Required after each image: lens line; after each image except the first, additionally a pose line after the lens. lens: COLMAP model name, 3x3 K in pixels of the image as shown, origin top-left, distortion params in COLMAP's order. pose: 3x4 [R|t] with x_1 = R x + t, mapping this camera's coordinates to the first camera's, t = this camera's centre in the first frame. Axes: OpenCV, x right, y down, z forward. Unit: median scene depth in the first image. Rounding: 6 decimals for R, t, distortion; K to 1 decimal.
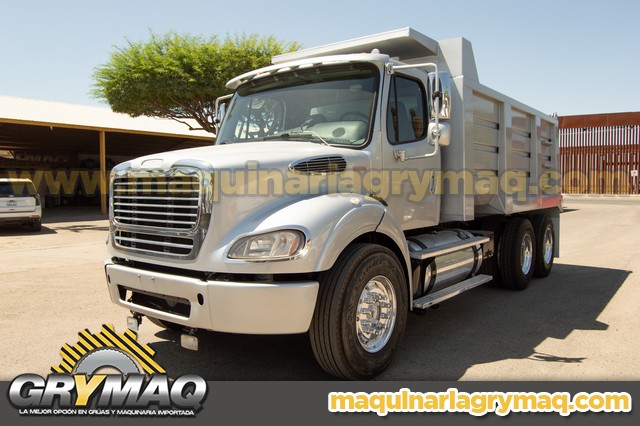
lens RADIAL K [[502.4, 0, 320.0], [0, 502.4, 213.0], [0, 0, 1]] dist [-0.088174, 0.000773]
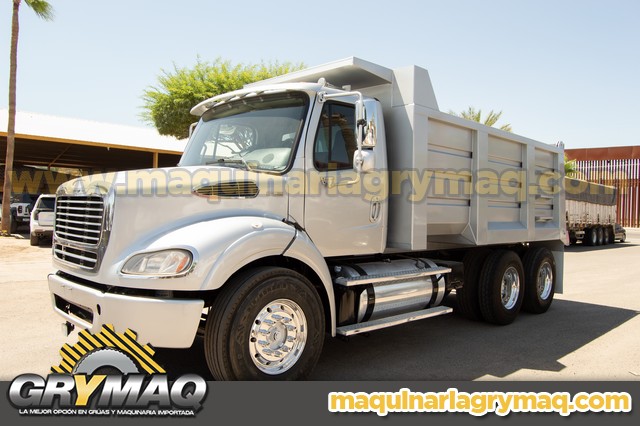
lens RADIAL K [[502.4, 0, 320.0], [0, 502.4, 213.0], [0, 0, 1]] dist [-0.088174, 0.000773]
pose [[0.992089, 0.033034, -0.121110, 0.270593], [-0.038993, 0.998126, -0.047169, -0.003447], [0.119324, 0.051518, 0.991518, -0.007989]]
